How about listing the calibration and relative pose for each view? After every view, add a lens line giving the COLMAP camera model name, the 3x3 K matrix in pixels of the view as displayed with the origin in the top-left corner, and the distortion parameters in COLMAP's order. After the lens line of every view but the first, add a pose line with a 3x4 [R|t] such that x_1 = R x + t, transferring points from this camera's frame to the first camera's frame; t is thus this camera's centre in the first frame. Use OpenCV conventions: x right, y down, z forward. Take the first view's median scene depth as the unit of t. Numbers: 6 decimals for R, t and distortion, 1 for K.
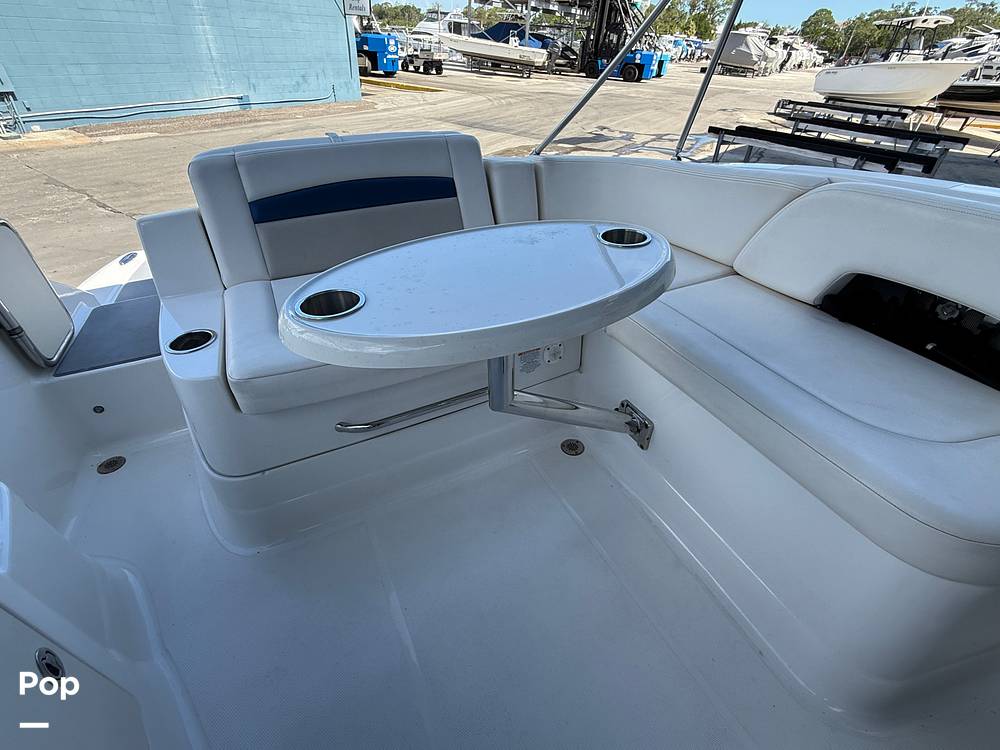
lens RADIAL K [[451.2, 0, 496.7], [0, 451.2, 376.0], [0, 0, 1]] dist [-0.001428, 0.000215]
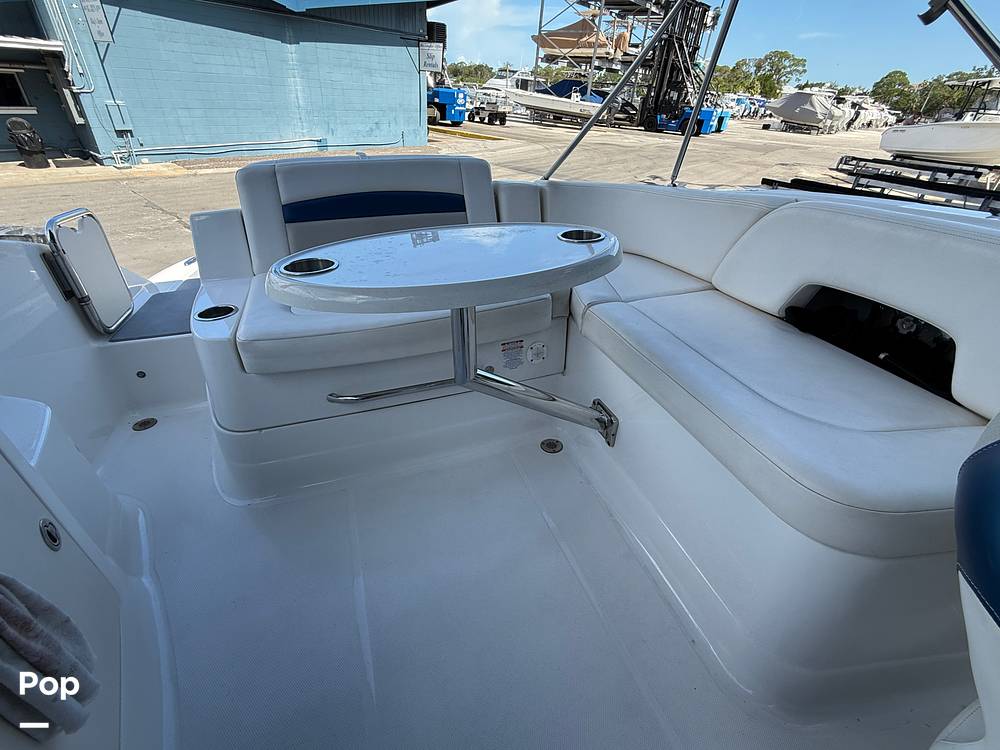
lens RADIAL K [[451.2, 0, 496.7], [0, 451.2, 376.0], [0, 0, 1]] dist [-0.001428, 0.000215]
pose [[0.992422, 0.074263, -0.097896, 0.011176], [-0.082257, 0.993370, -0.080316, 0.007736], [0.091283, 0.087760, 0.991950, -0.005333]]
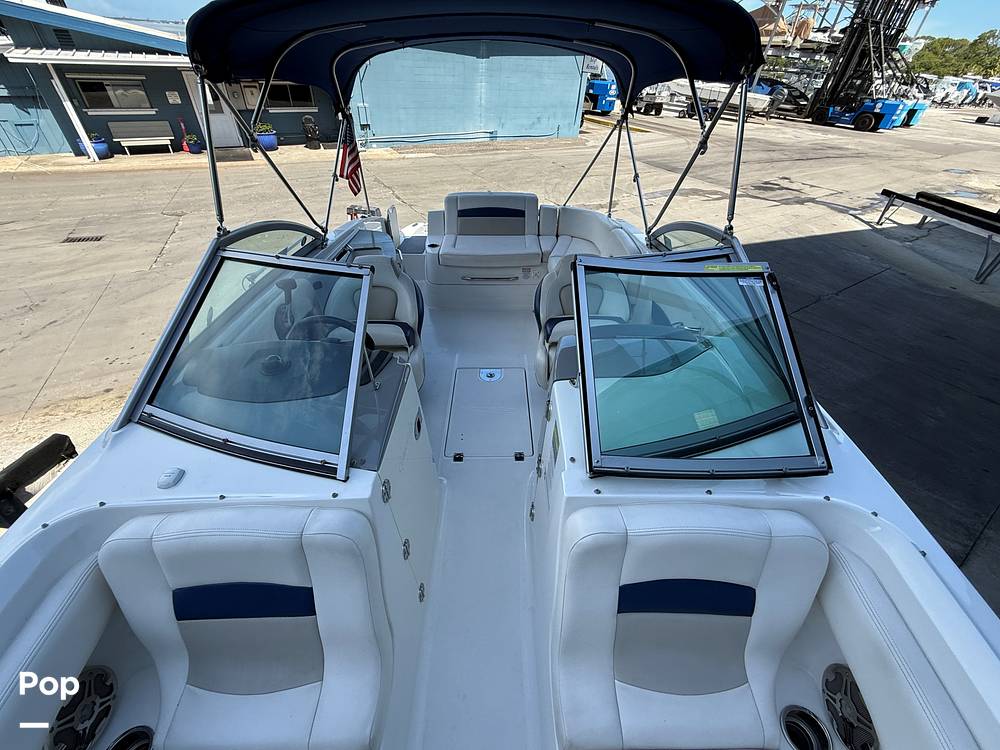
lens RADIAL K [[412.9, 0, 502.0], [0, 412.9, 375.5], [0, 0, 1]] dist [-0.001976, 0.000762]
pose [[0.901187, 0.264820, -0.343123, 0.080834], [-0.267258, 0.962748, 0.041108, 0.041713], [0.341227, 0.054656, 0.938390, -0.122096]]
